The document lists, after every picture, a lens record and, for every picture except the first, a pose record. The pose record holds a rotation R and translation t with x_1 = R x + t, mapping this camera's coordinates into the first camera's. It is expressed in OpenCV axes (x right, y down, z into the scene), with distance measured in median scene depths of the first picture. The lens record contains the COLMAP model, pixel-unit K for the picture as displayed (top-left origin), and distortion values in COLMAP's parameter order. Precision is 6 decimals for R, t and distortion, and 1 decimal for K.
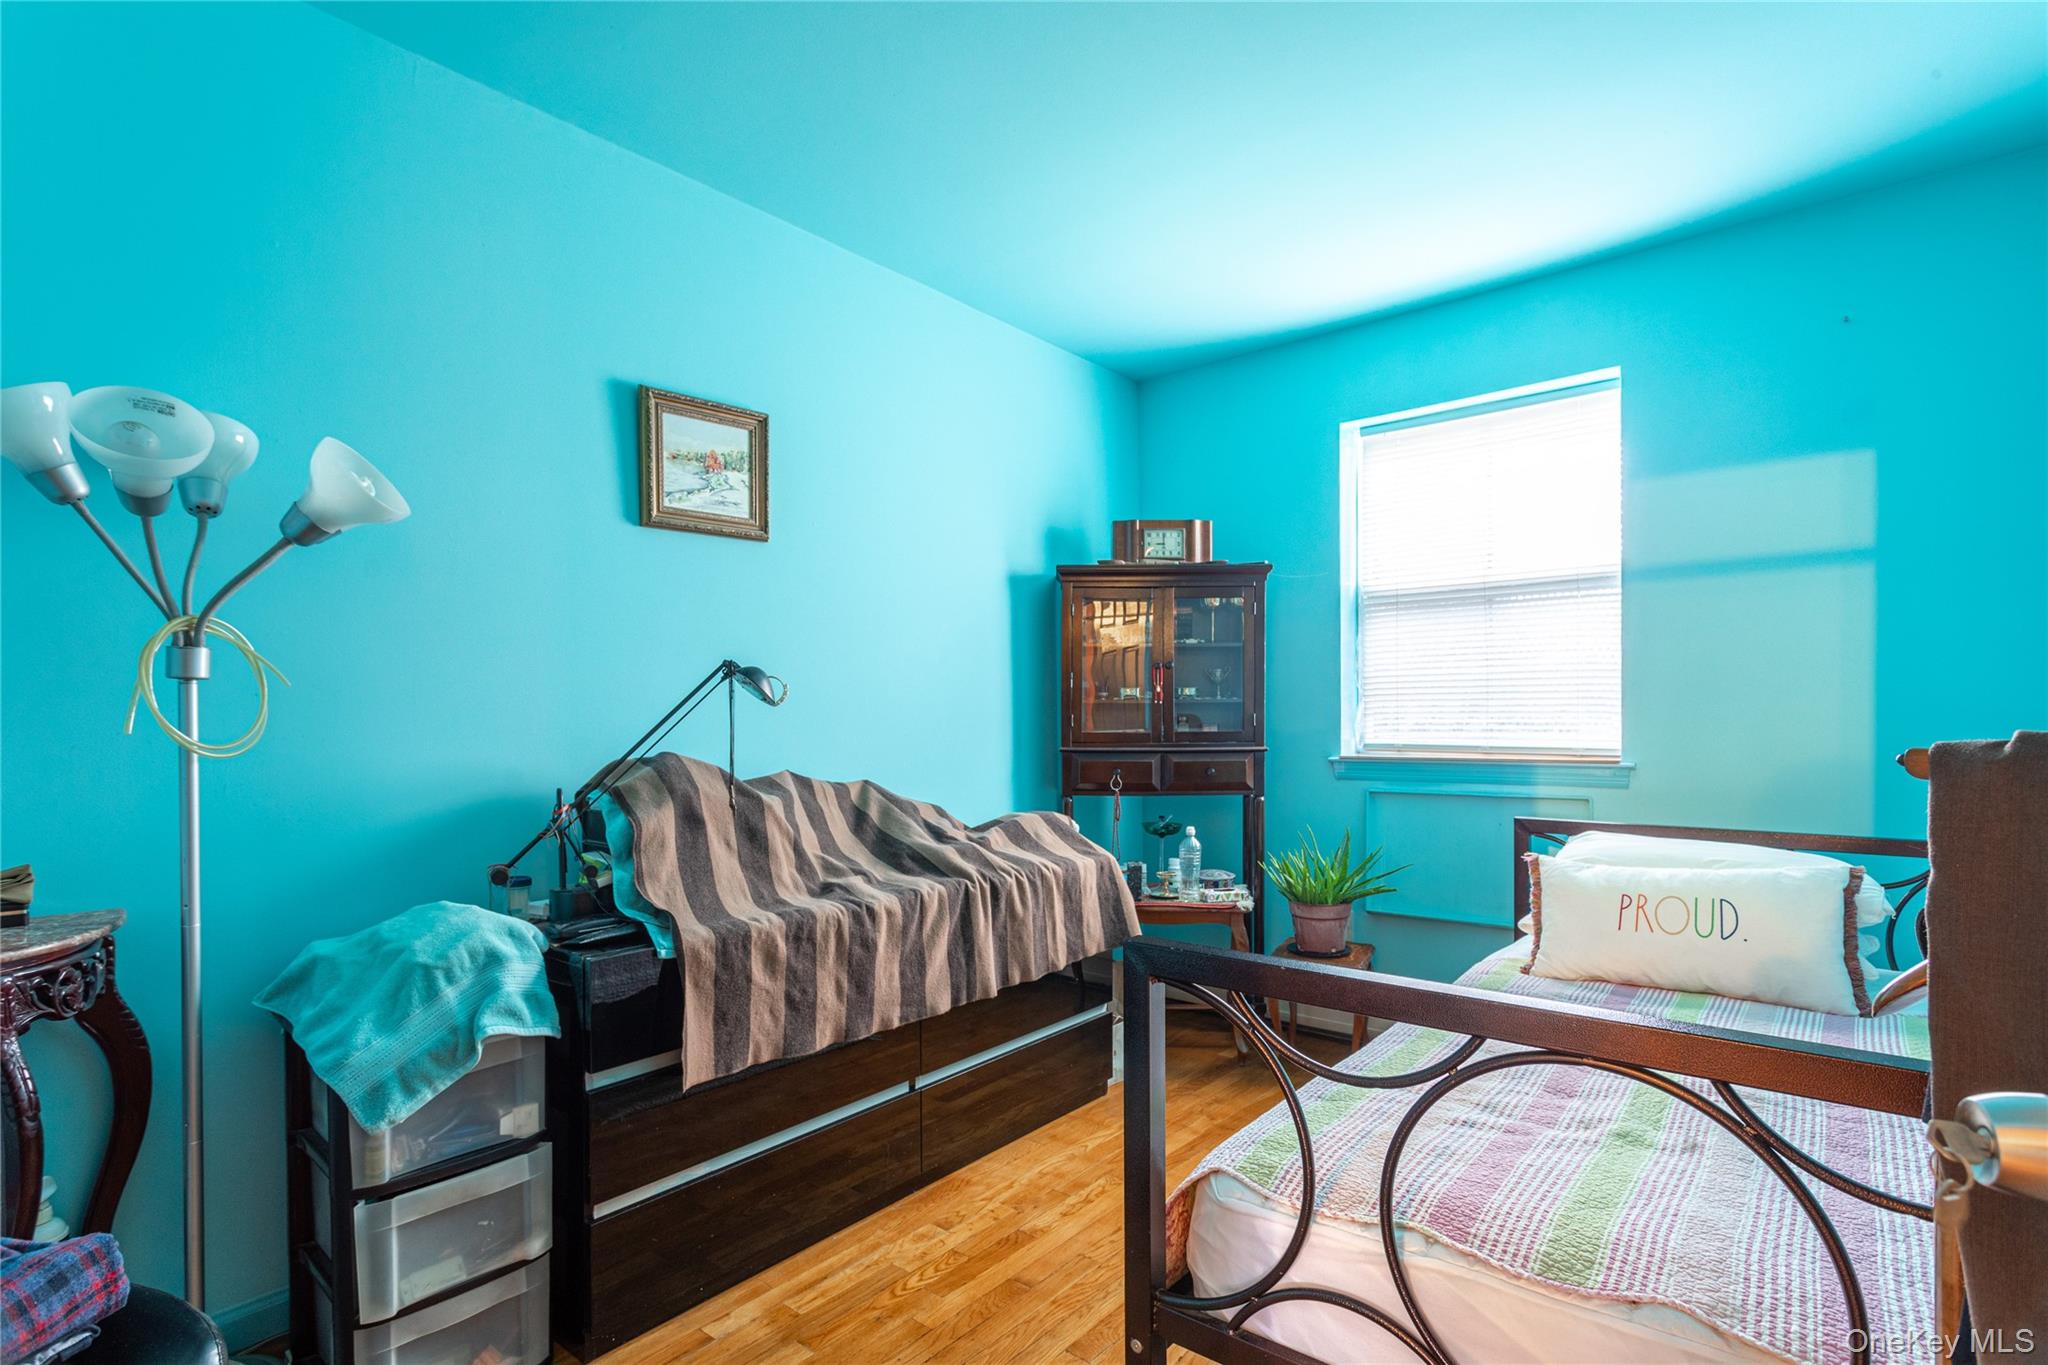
lens RADIAL K [[1009.0, 0, 1121.6], [0, 1009.0, 727.7], [0, 0, 1]] dist [0.001911, 0.000311]
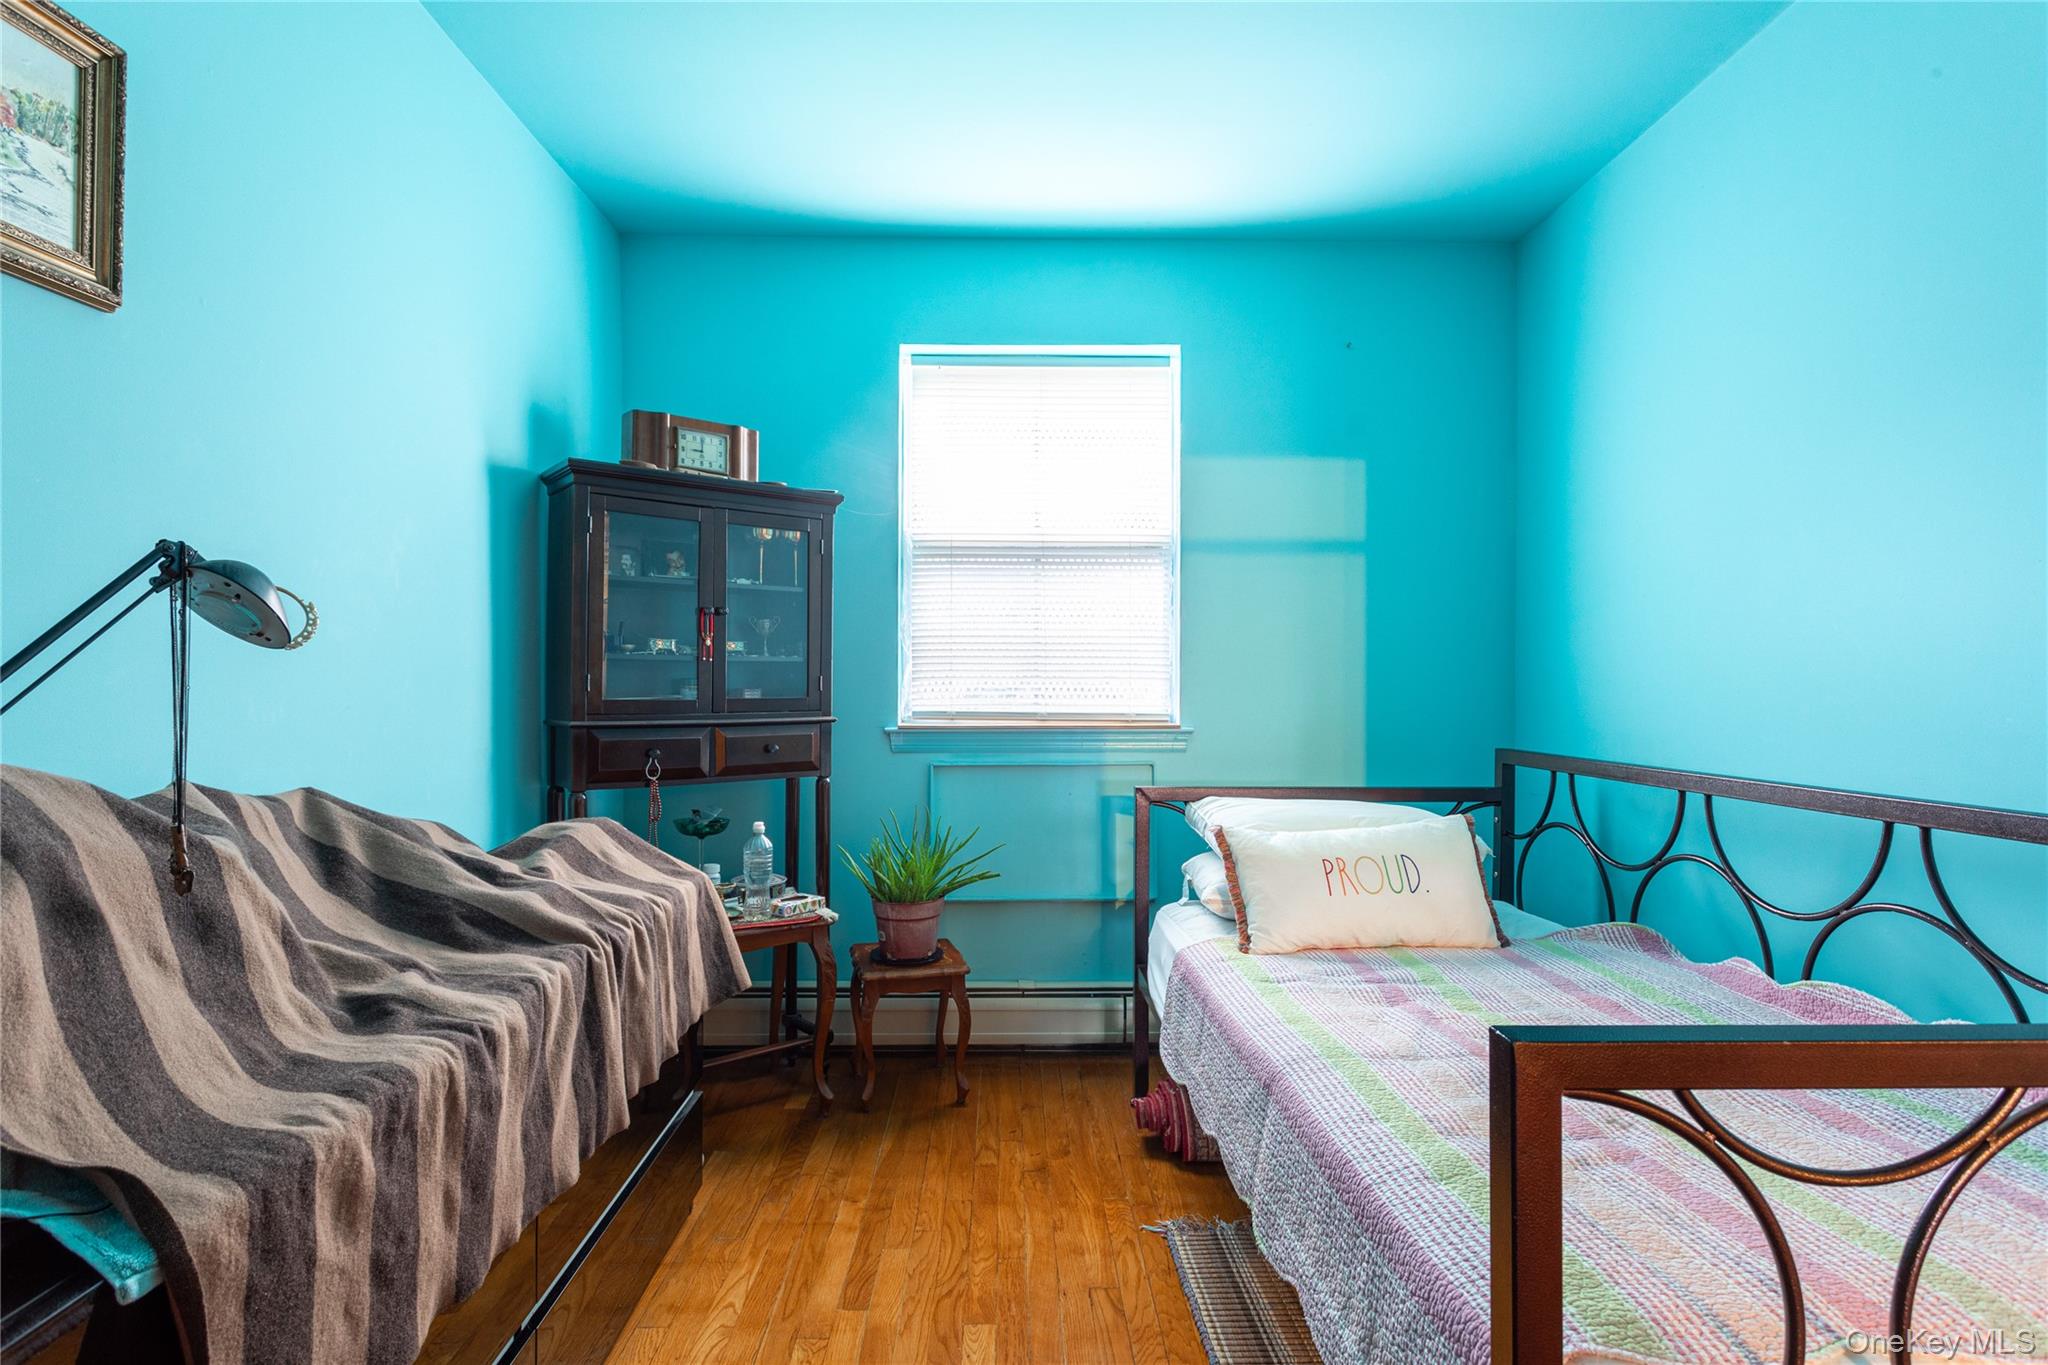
lens RADIAL K [[985.4, 0, 1018.2], [0, 985.4, 686.6], [0, 0, 1]] dist [0.000843, 0.001068]
pose [[0.784848, 0.004500, 0.619672, -0.292689], [-0.000951, 0.999981, -0.006058, -0.000894], [-0.619687, 0.004165, 0.784838, 0.344953]]
